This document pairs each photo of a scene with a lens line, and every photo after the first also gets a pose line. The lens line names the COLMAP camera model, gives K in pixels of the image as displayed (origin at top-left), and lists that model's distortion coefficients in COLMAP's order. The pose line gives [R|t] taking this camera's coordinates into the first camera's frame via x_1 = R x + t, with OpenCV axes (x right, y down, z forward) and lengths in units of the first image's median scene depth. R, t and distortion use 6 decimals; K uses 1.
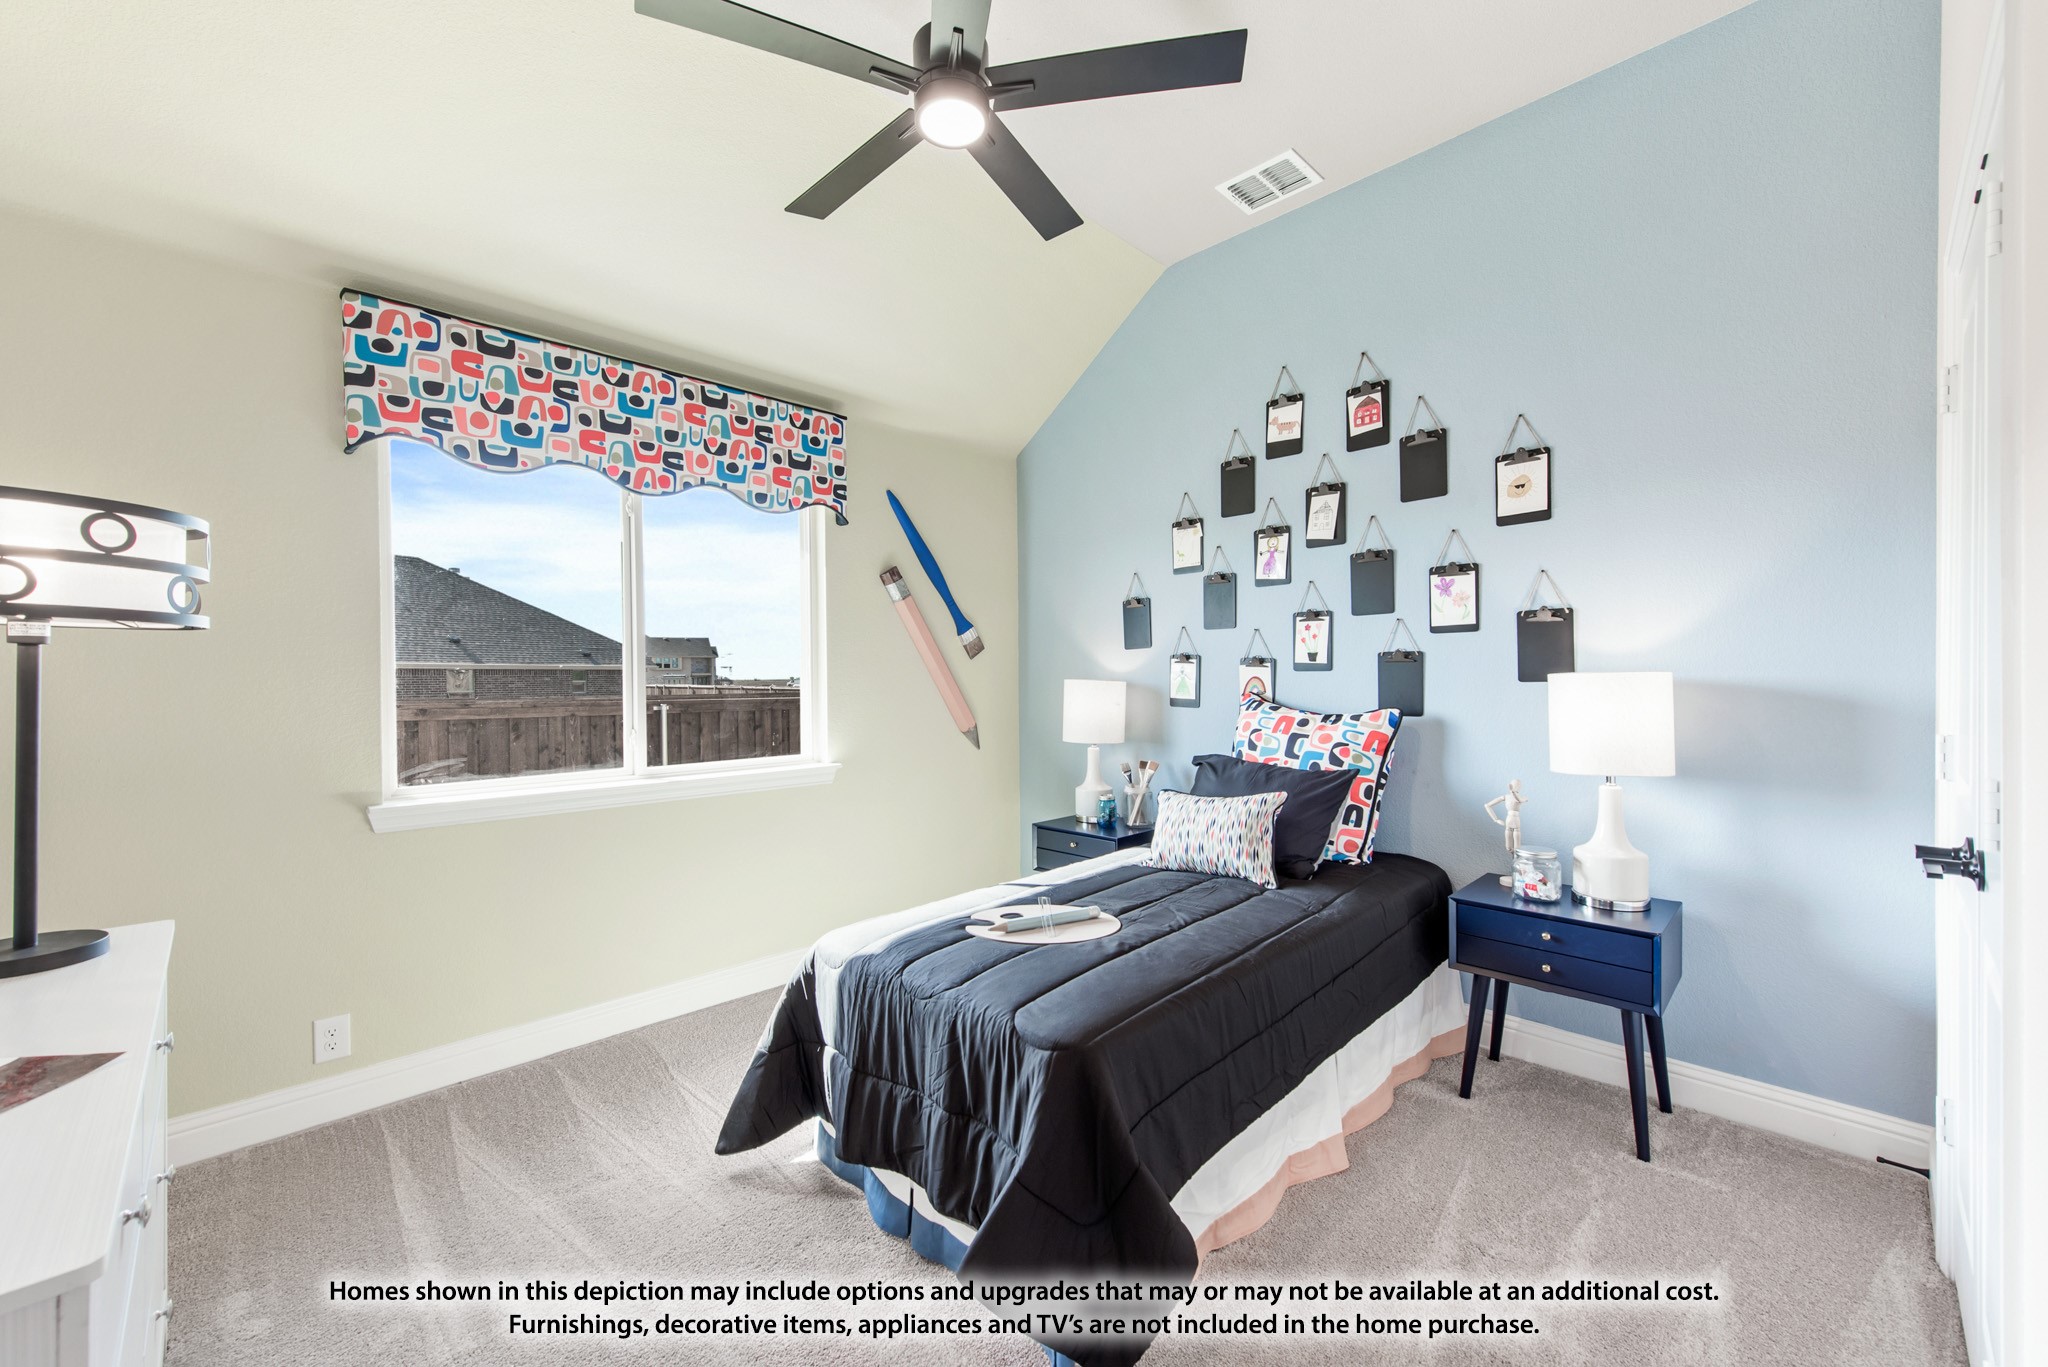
lens RADIAL K [[807.9, 0, 1022.2], [0, 807.9, 680.3], [0, 0, 1]] dist [0.010175, -0.004364]
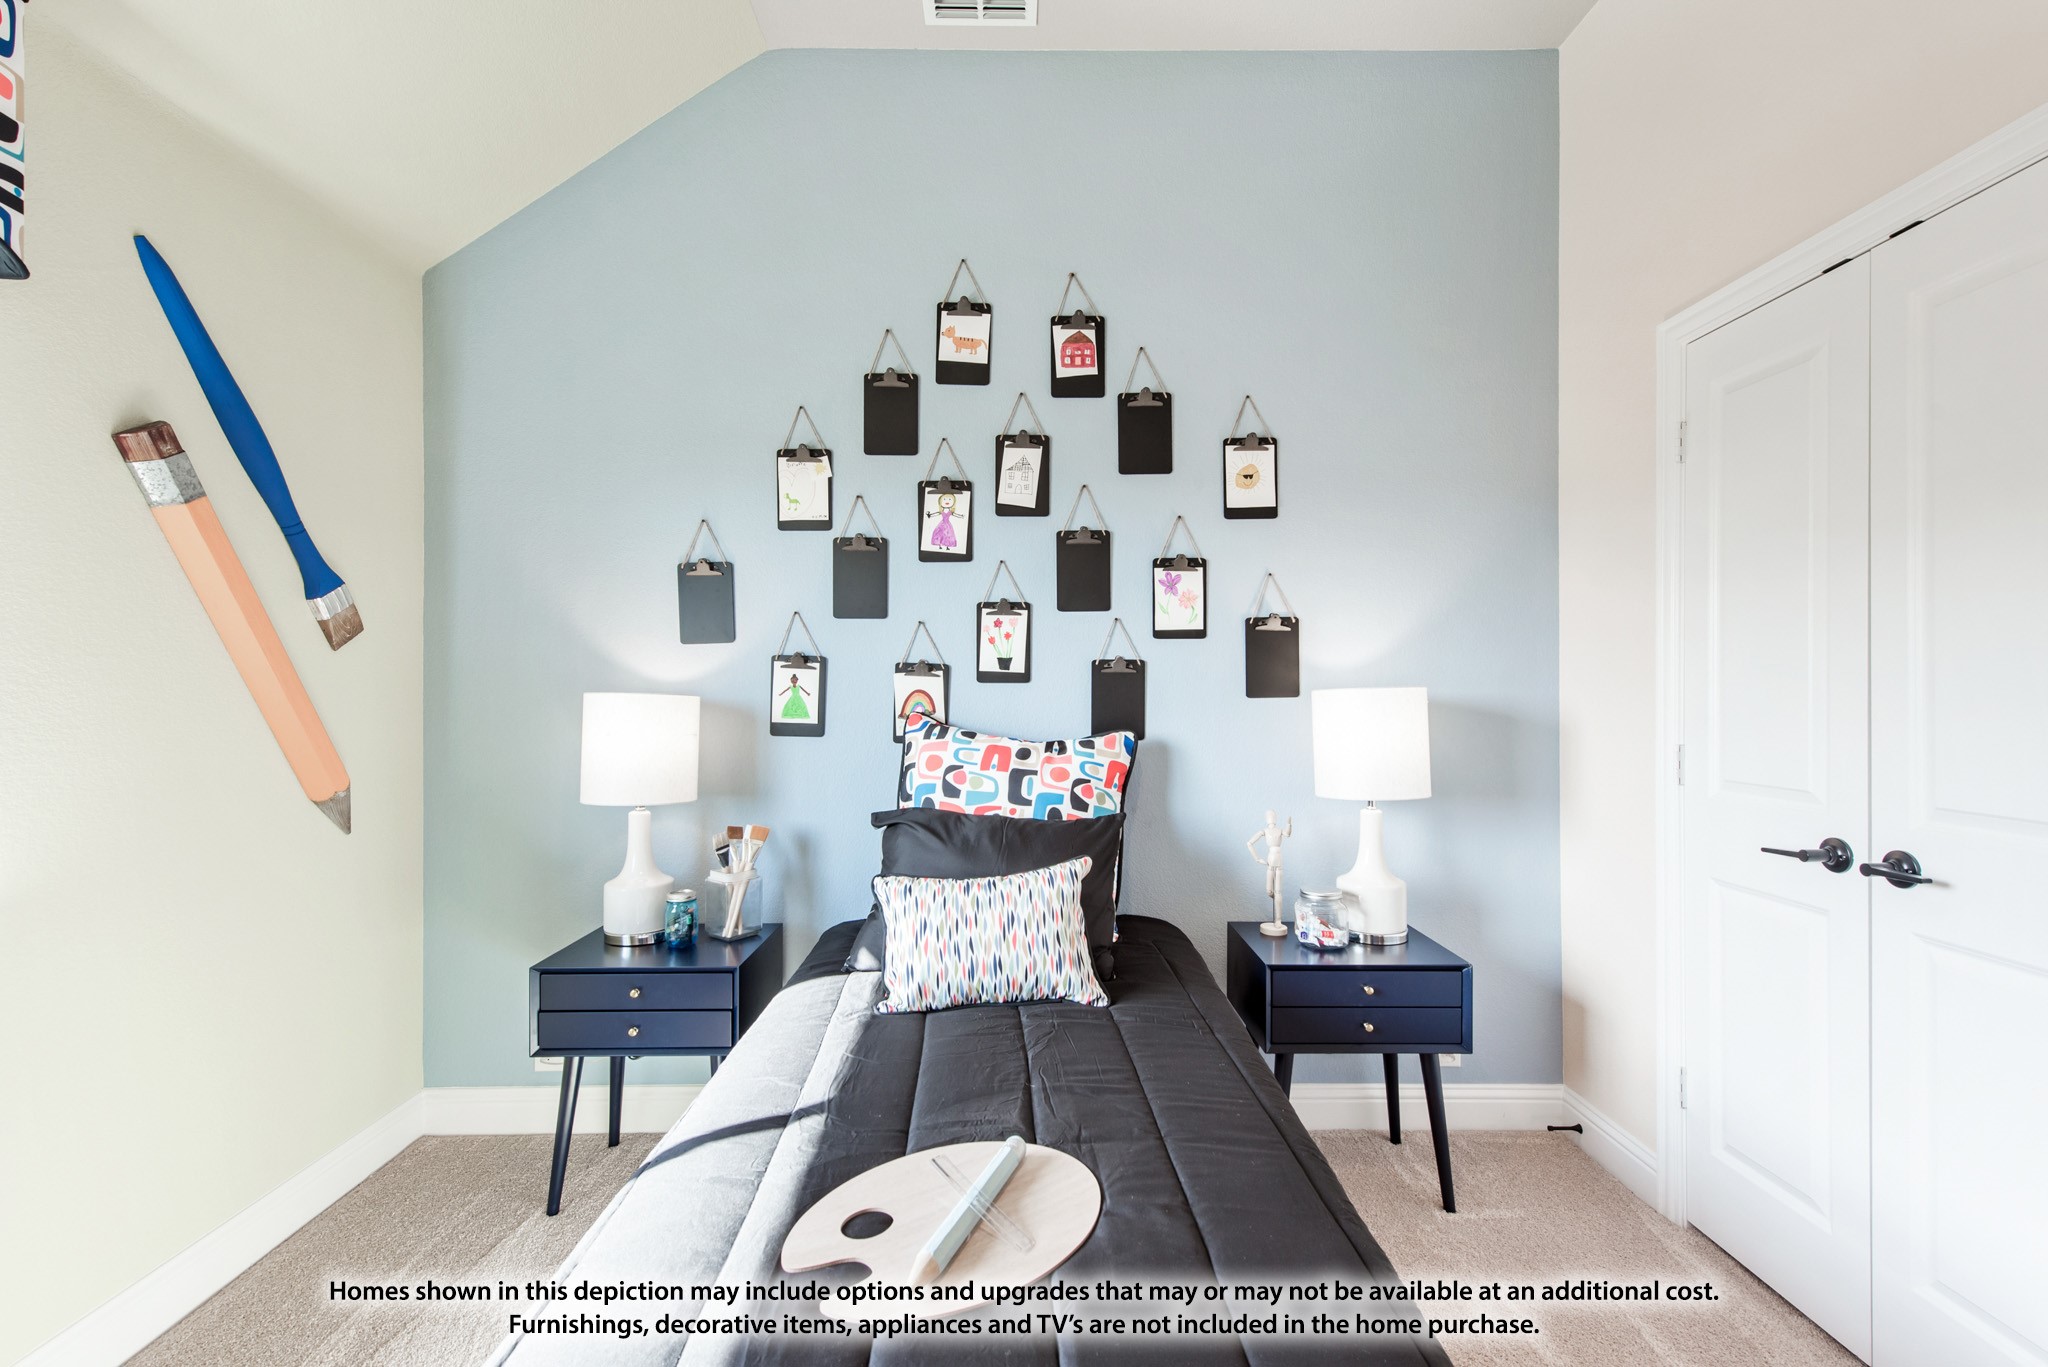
lens RADIAL K [[911.6, 0, 1022.6], [0, 911.6, 680.9], [0, 0, 1]] dist [0.016677, -0.000633]
pose [[0.690827, 0.013222, 0.722899, -0.236249], [-0.002200, 0.999867, -0.016185, 0.000221], [-0.723017, 0.009590, 0.690764, 0.424669]]
